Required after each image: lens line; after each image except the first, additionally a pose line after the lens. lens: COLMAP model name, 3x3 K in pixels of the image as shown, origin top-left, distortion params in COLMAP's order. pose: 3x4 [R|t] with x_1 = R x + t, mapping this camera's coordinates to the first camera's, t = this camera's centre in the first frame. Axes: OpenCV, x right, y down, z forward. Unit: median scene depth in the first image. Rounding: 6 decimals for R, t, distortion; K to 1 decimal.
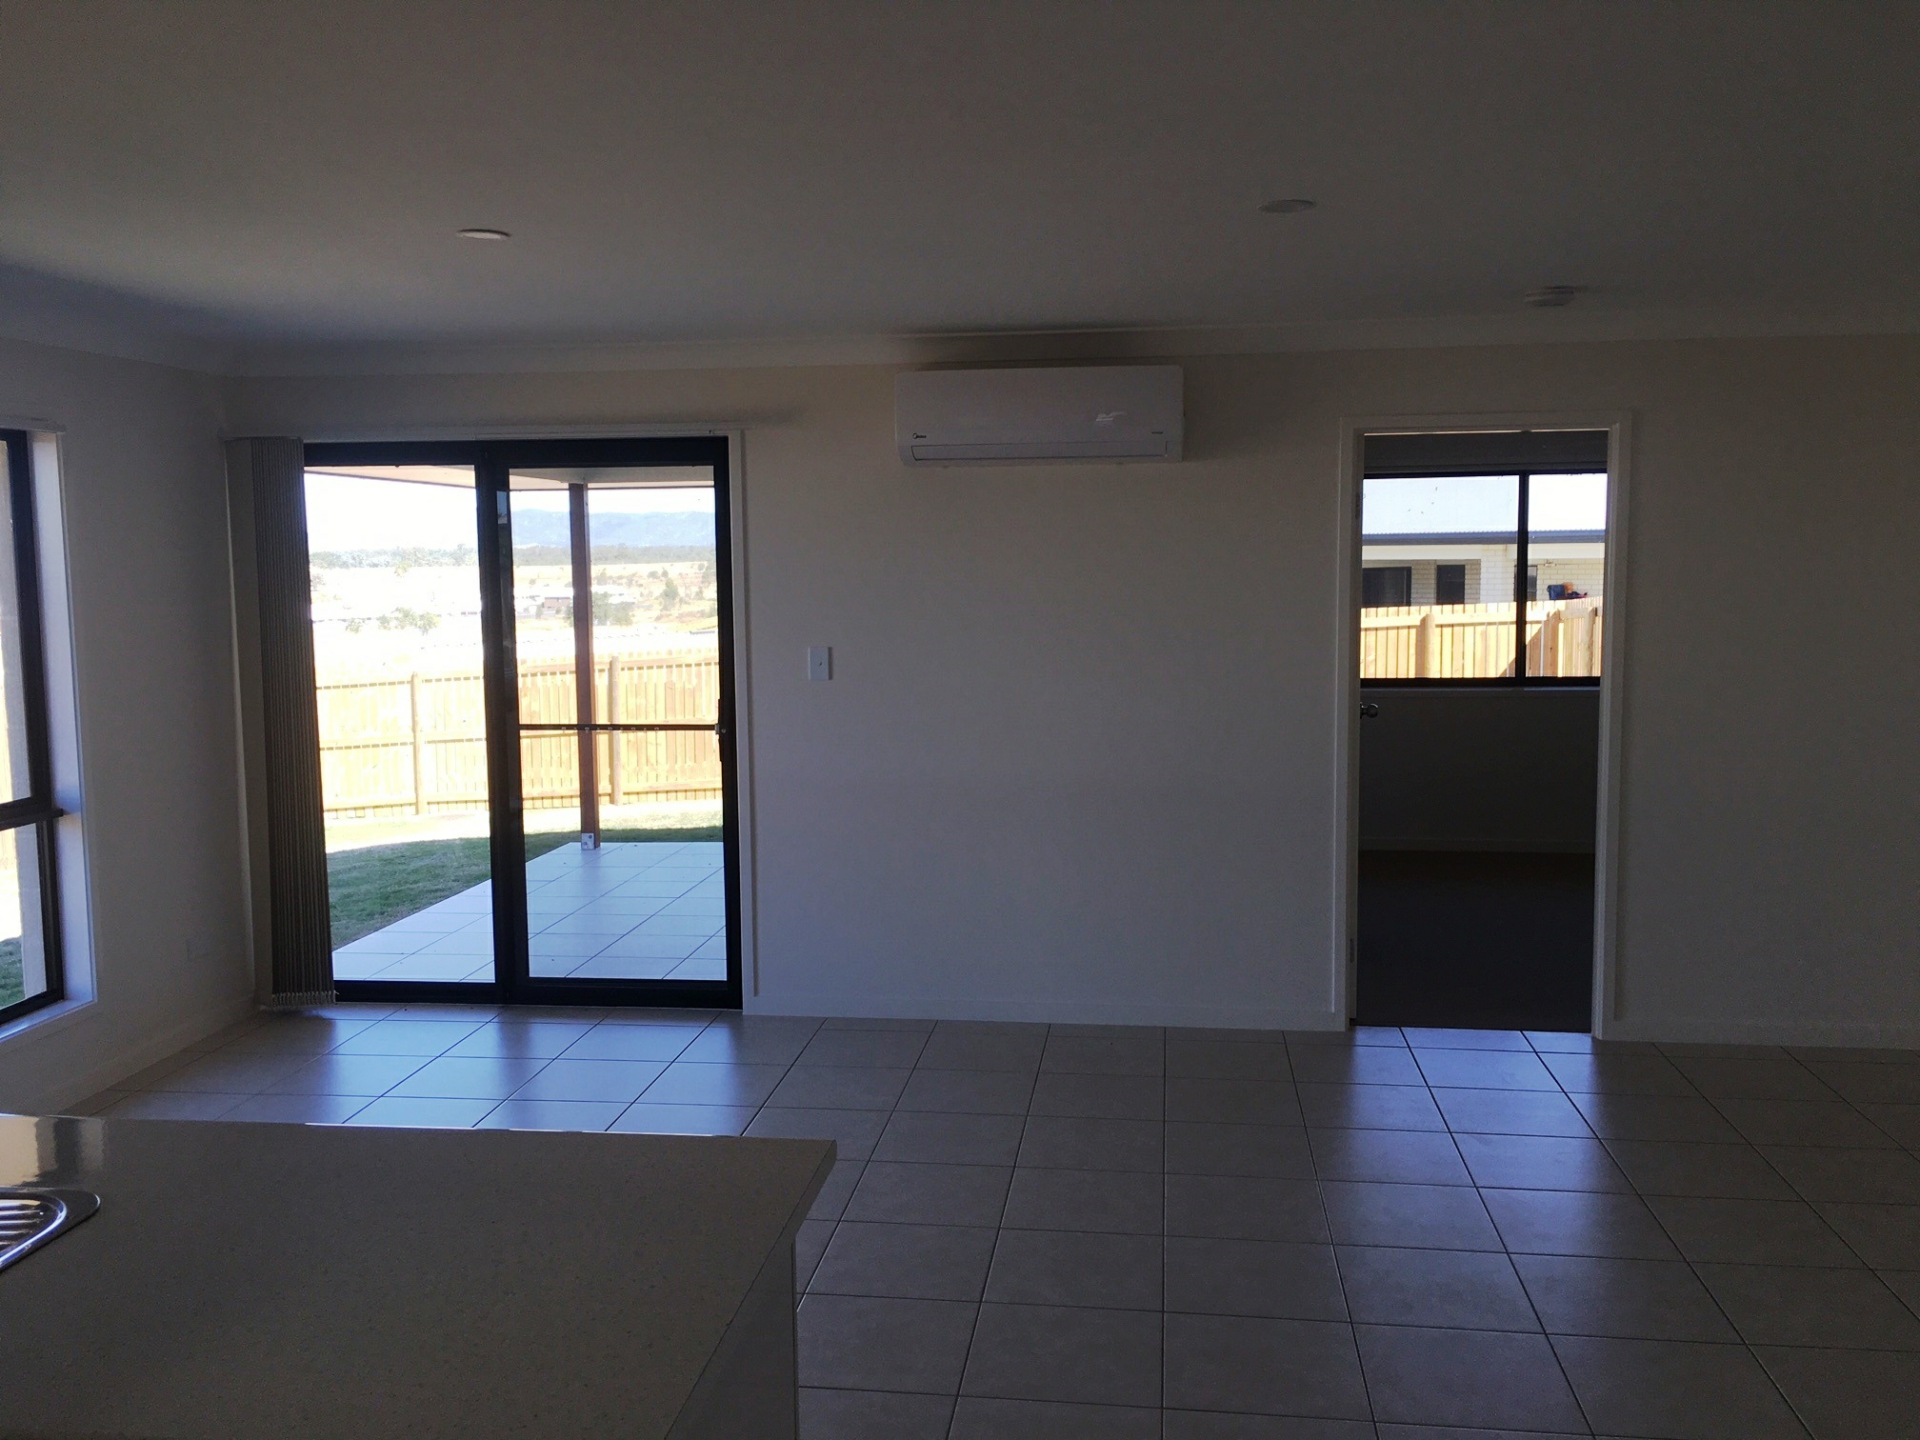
lens RADIAL K [[1646.7, 0, 959.4], [0, 1646.7, 722.8], [0, 0, 1]] dist [0.064559, -0.049481]
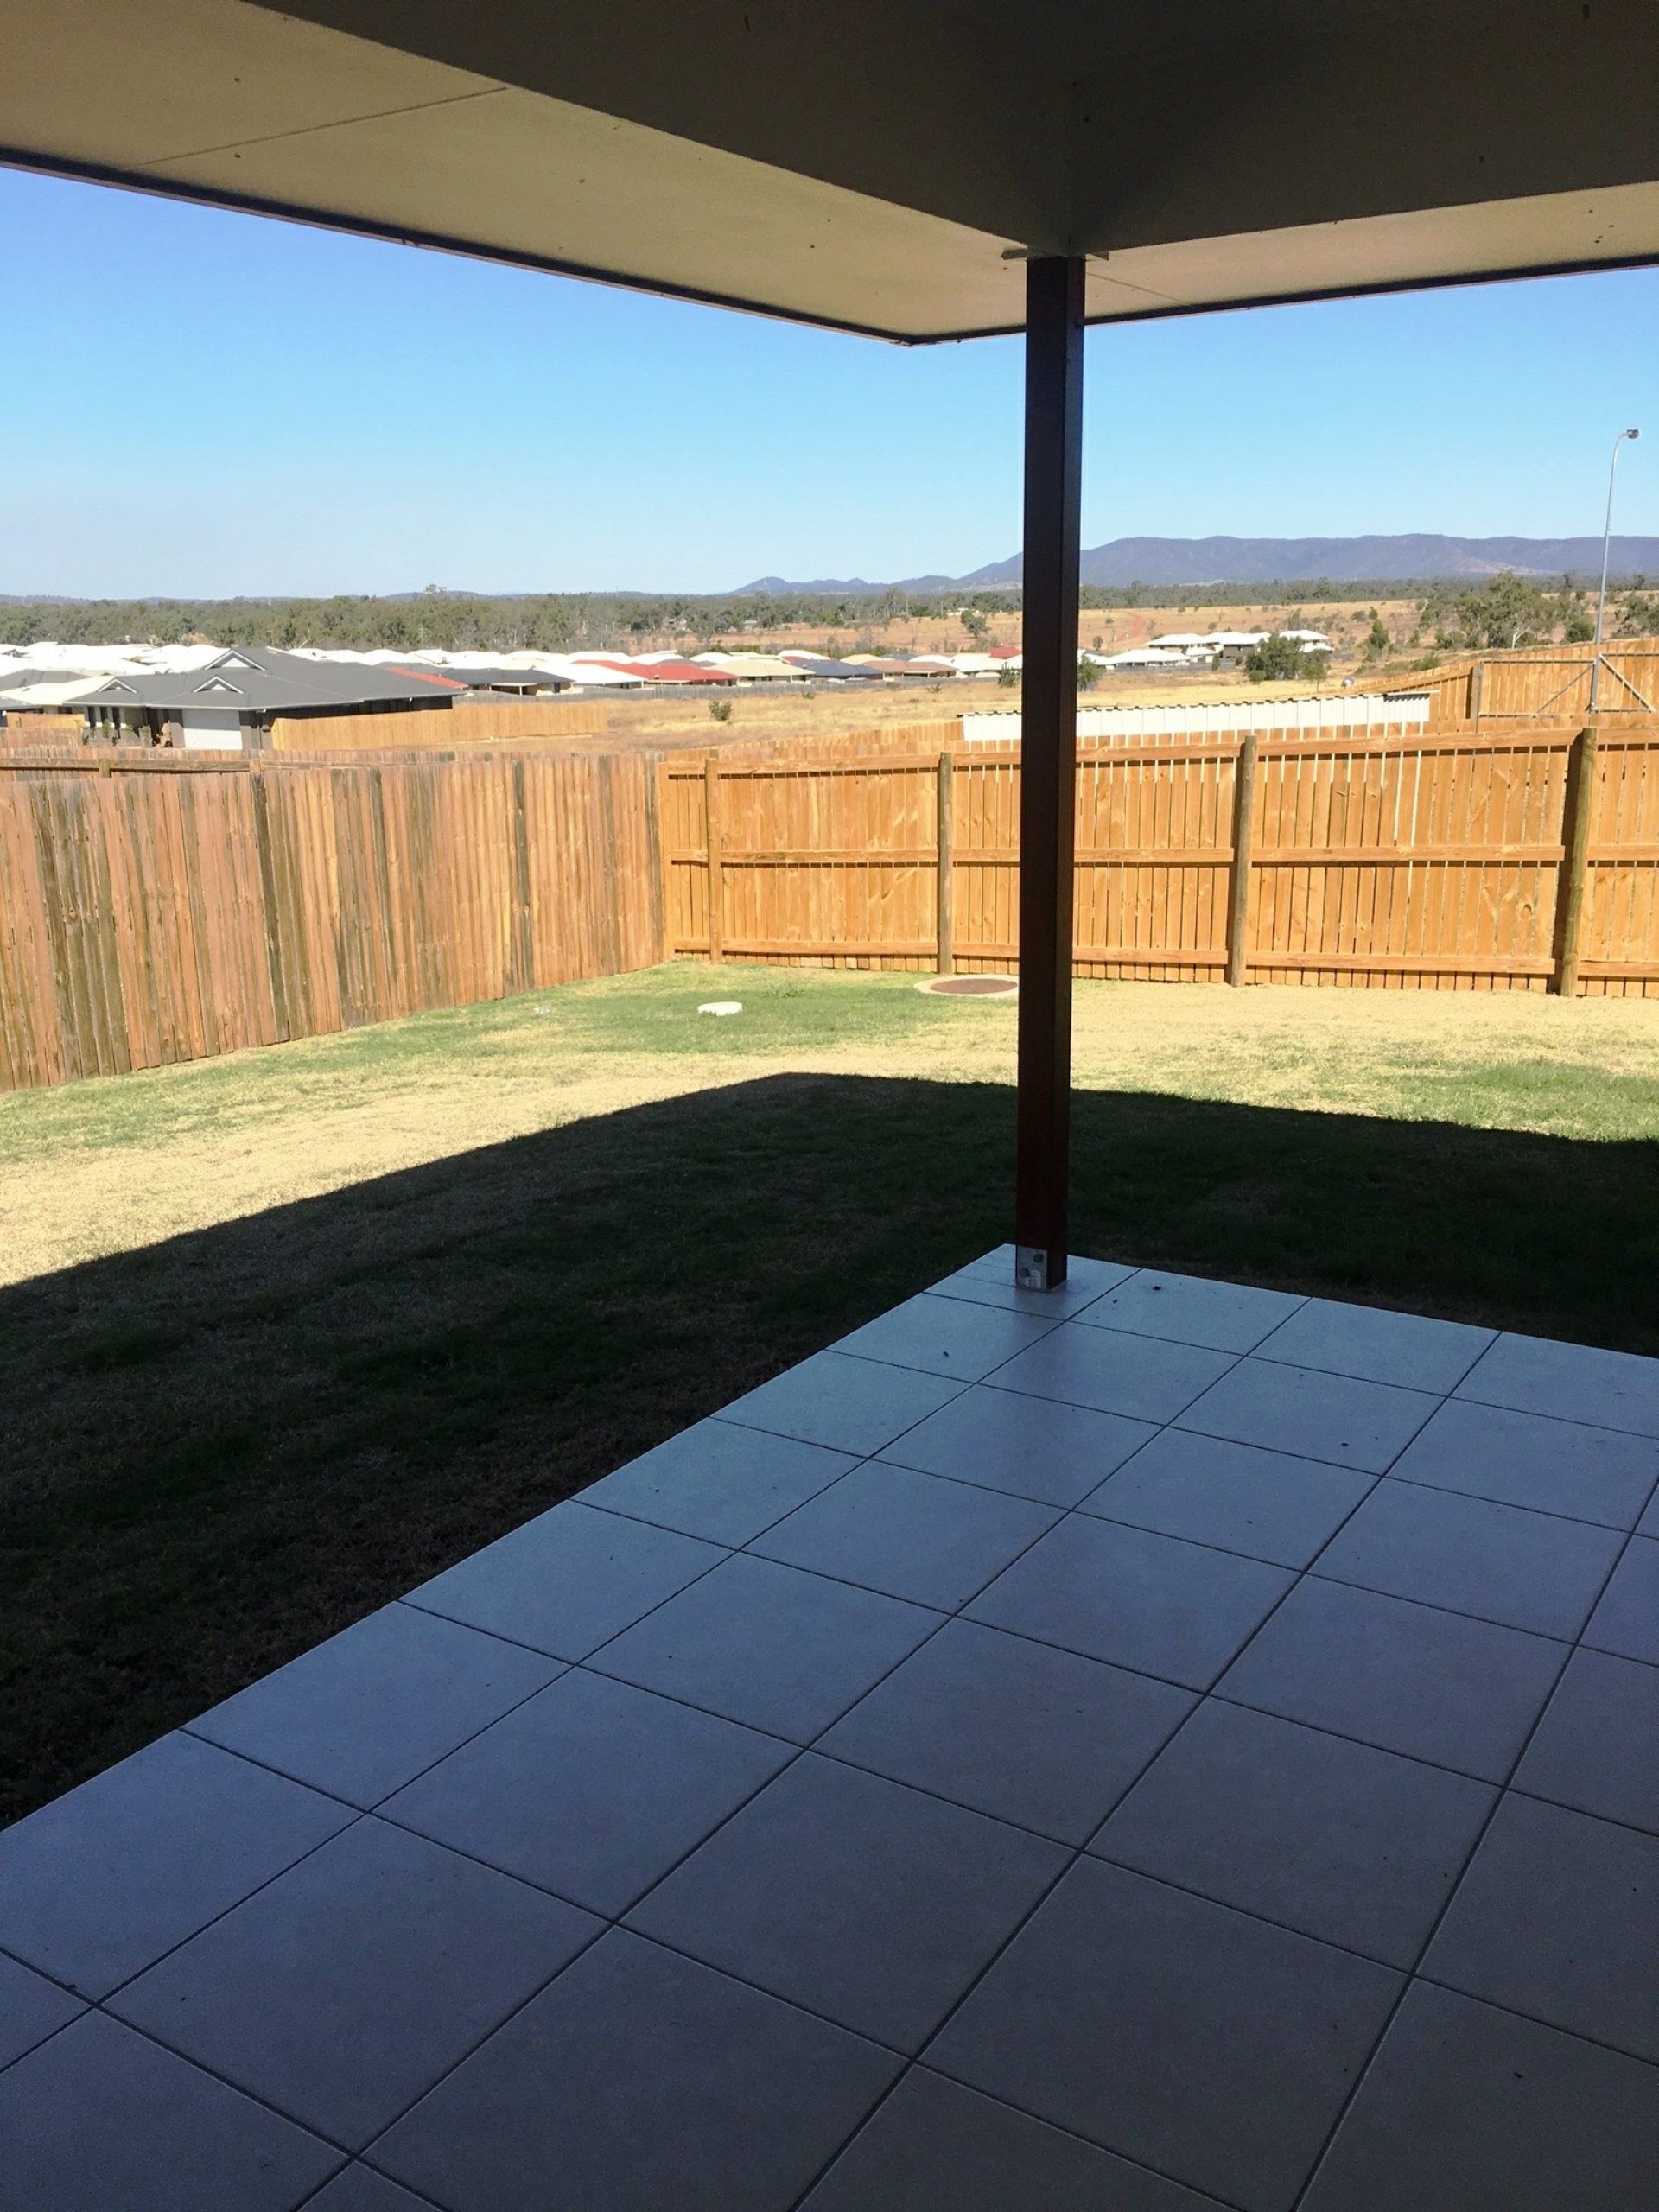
lens RADIAL K [[1897.1, 0, 838.4], [0, 1897.1, 1100.1], [0, 0, 1]] dist [0.064559, -0.049481]
pose [[0.904433, 0.104924, -0.413512, -0.025671], [-0.038510, 0.985406, 0.165806, -0.010998], [0.424874, -0.134036, 0.895274, 0.173380]]
